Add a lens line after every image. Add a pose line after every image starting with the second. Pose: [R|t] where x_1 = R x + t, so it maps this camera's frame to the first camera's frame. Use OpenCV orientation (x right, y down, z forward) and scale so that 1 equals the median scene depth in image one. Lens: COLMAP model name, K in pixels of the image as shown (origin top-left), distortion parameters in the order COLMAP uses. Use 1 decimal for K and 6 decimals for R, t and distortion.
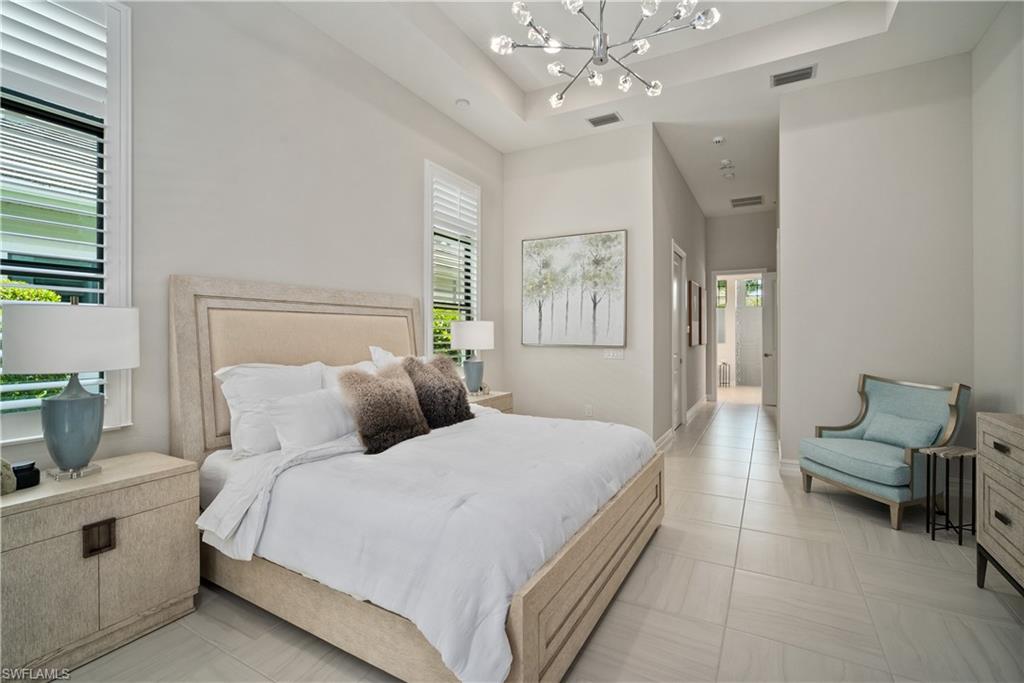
lens RADIAL K [[454.8, 0, 520.2], [0, 454.8, 339.0], [0, 0, 1]] dist [-0.014149, 0.002241]
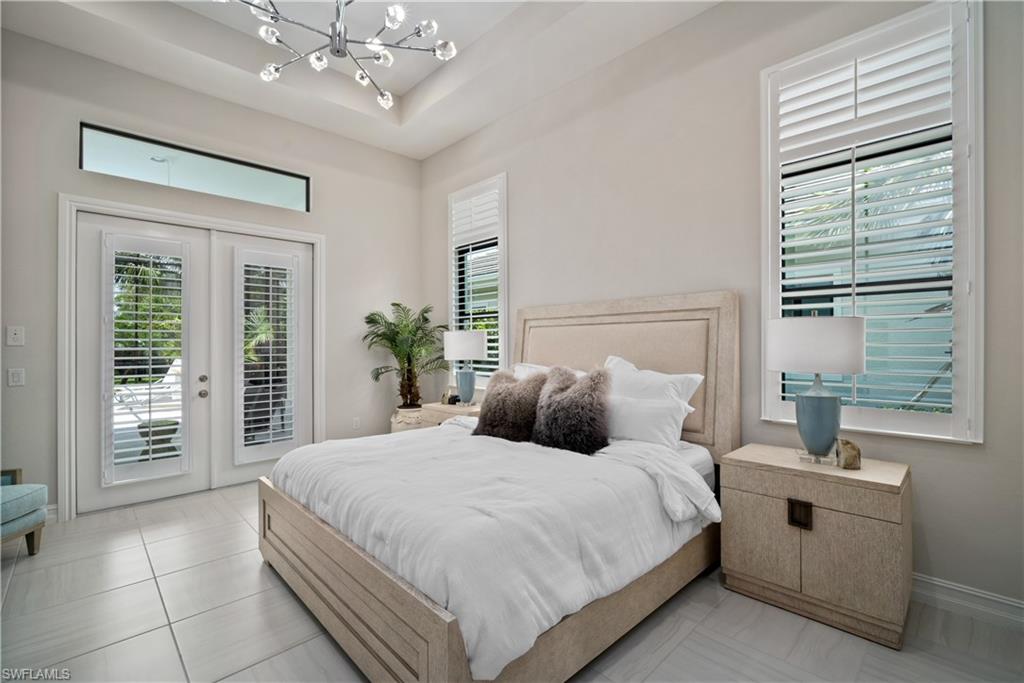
lens RADIAL K [[454.8, 0, 521.7], [0, 454.8, 343.4], [0, 0, 1]] dist [-0.014149, 0.002241]
pose [[-0.286817, 0.011368, -0.957918, 0.658013], [0.002280, 0.999935, 0.011184, -0.022236], [0.957983, 0.001024, -0.286824, 1.118487]]
